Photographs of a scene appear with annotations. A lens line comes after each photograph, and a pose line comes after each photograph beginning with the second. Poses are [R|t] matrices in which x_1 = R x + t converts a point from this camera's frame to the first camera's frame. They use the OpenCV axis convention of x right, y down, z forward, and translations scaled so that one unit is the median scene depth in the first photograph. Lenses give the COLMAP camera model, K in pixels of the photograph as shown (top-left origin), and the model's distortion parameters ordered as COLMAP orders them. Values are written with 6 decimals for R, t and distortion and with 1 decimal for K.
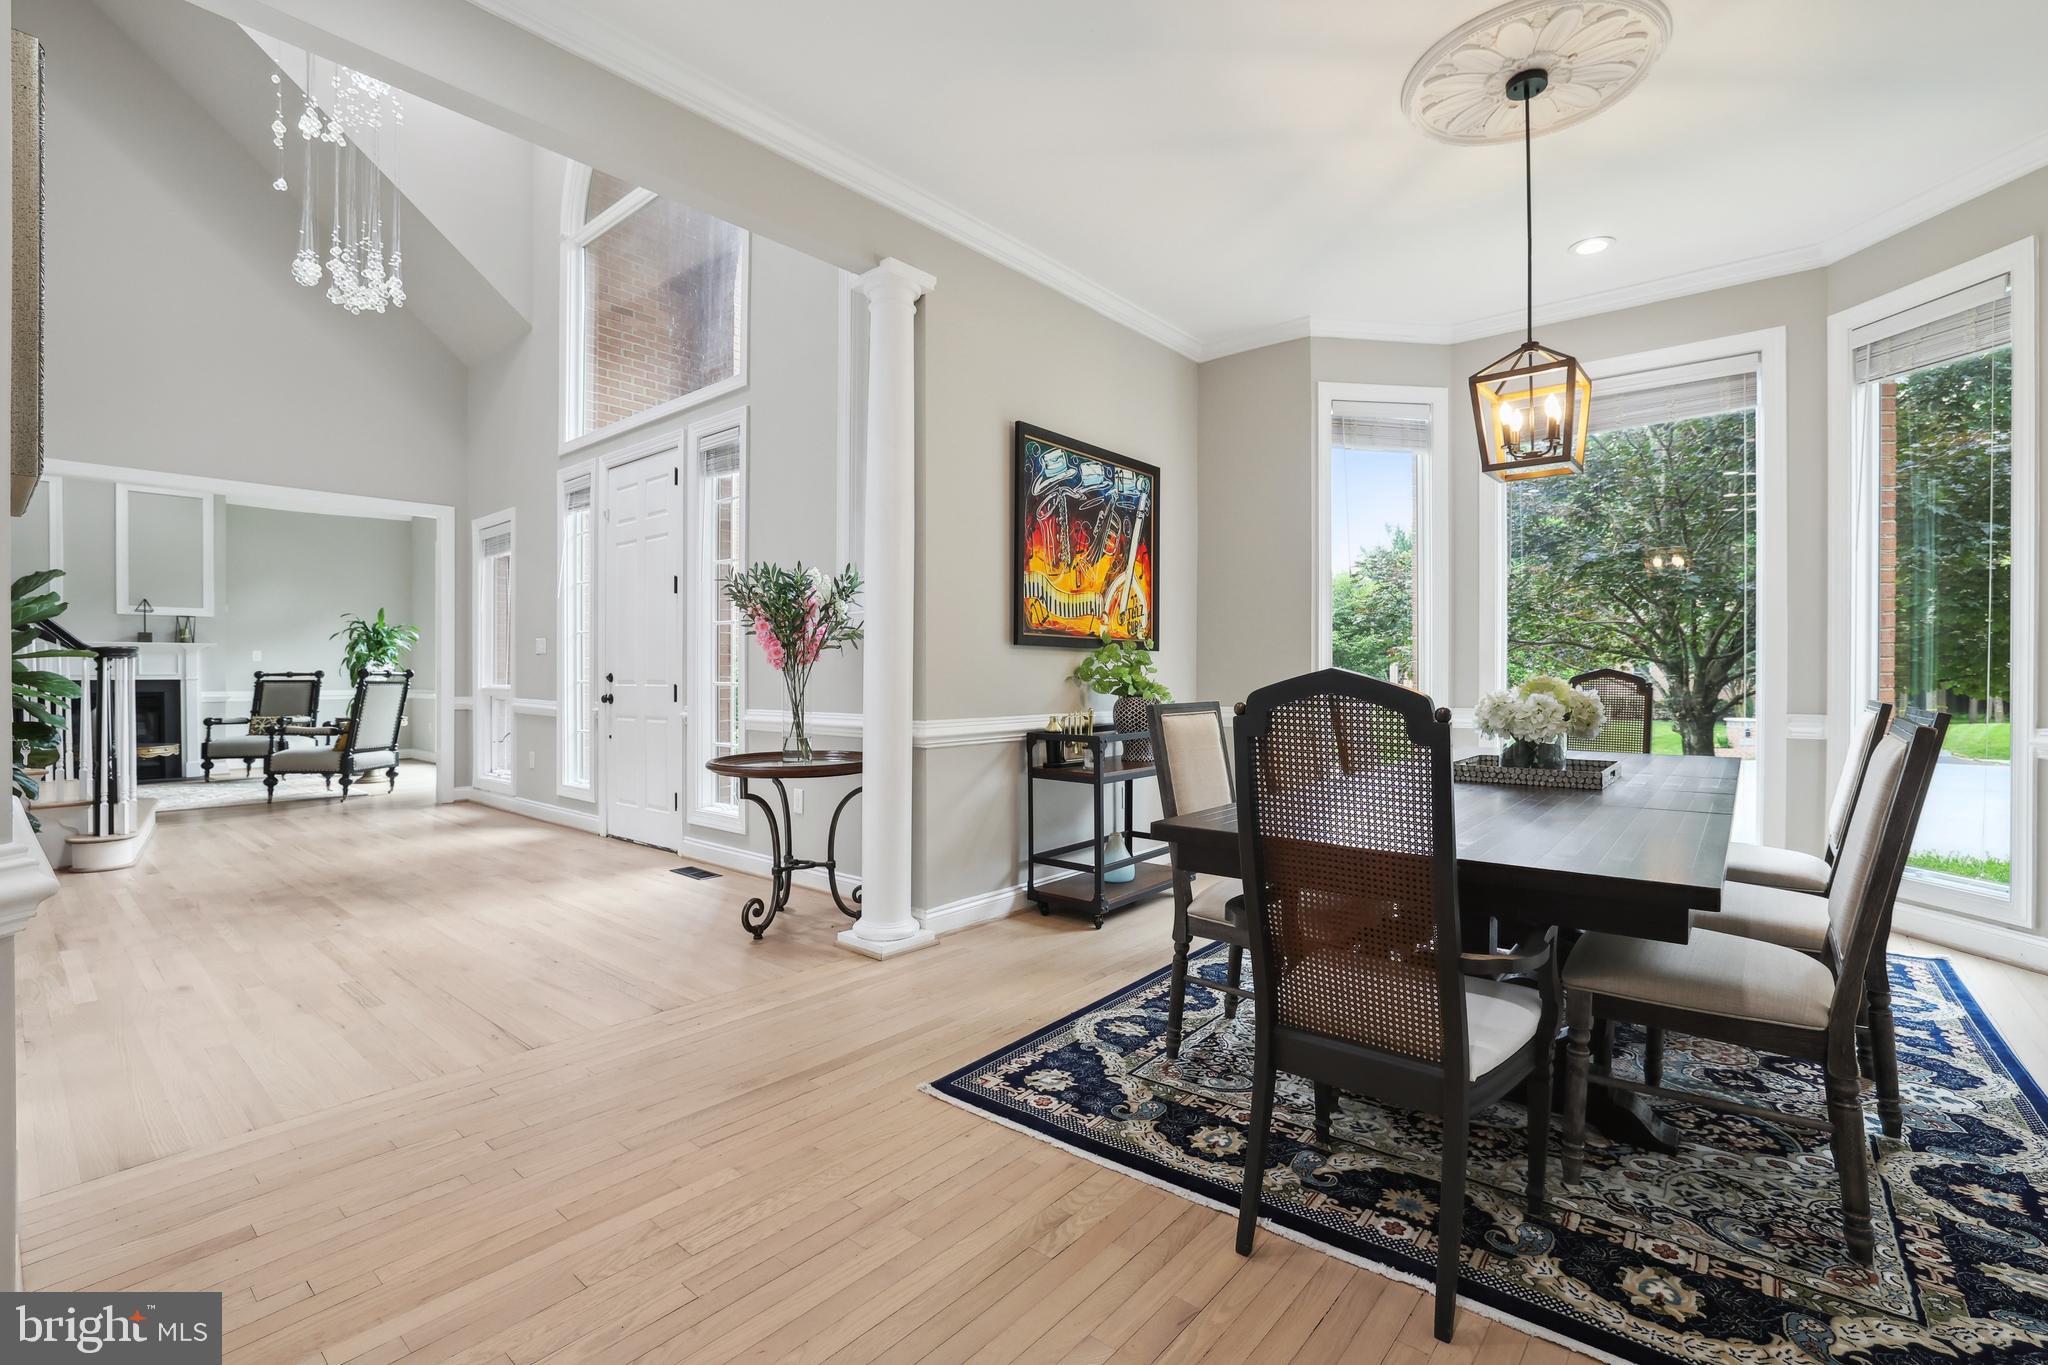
lens RADIAL K [[902.2, 0, 1034.8], [0, 902.2, 671.0], [0, 0, 1]] dist [-0.022192, 0.017383]
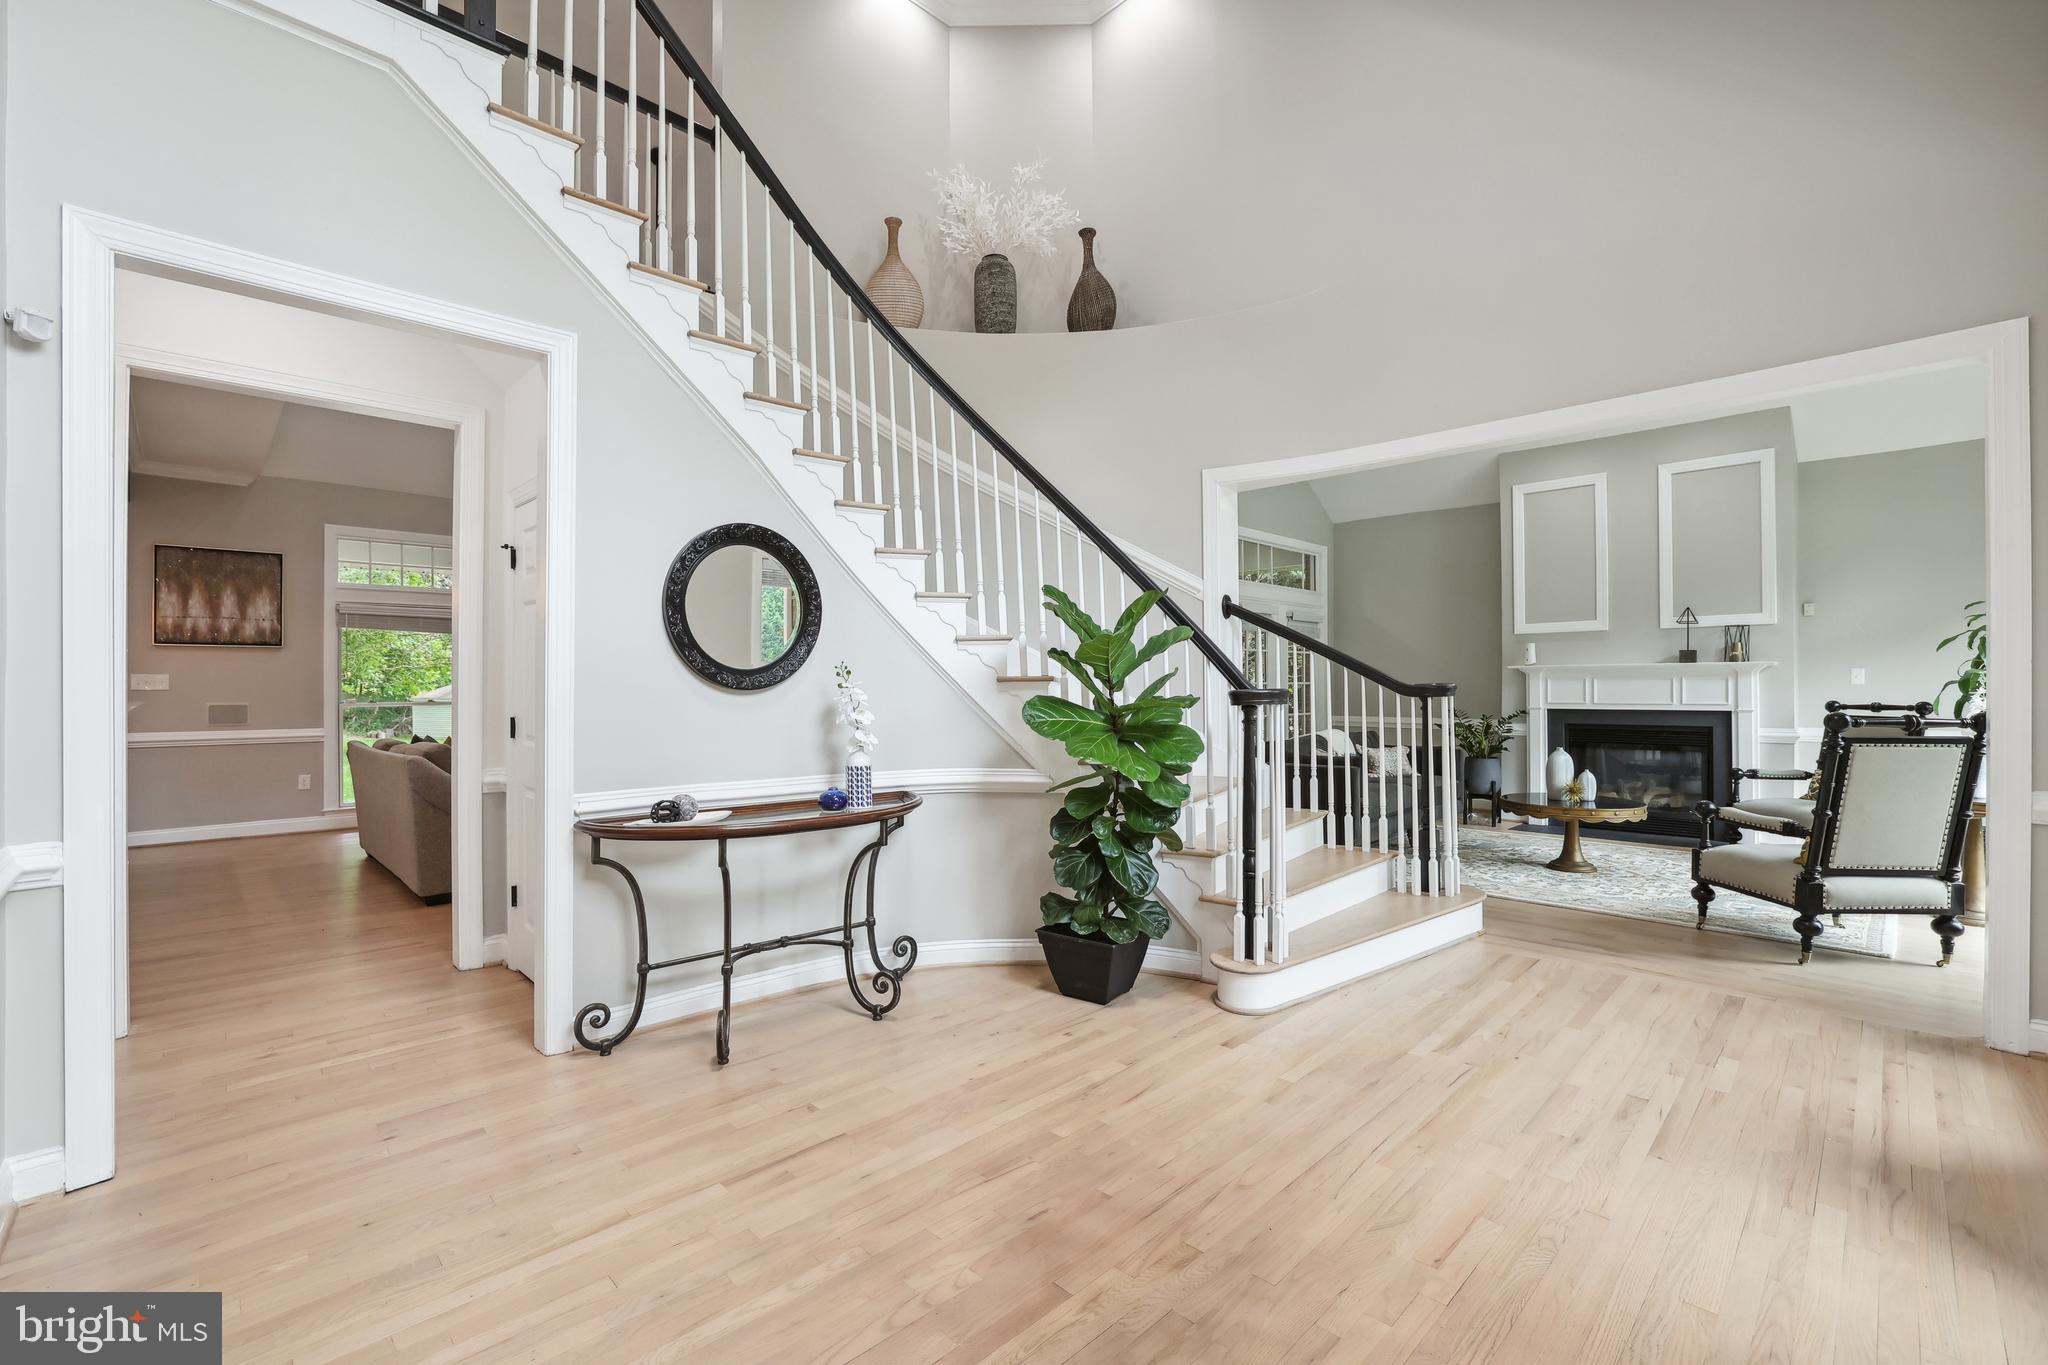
lens RADIAL K [[902.2, 0, 1034.8], [0, 902.2, 671.0], [0, 0, 1]] dist [-0.022192, 0.017383]
pose [[-0.078028, -0.012189, -0.996877, -0.353225], [0.010469, 0.999860, -0.013045, -0.042071], [0.996896, -0.011454, -0.077889, 1.007385]]
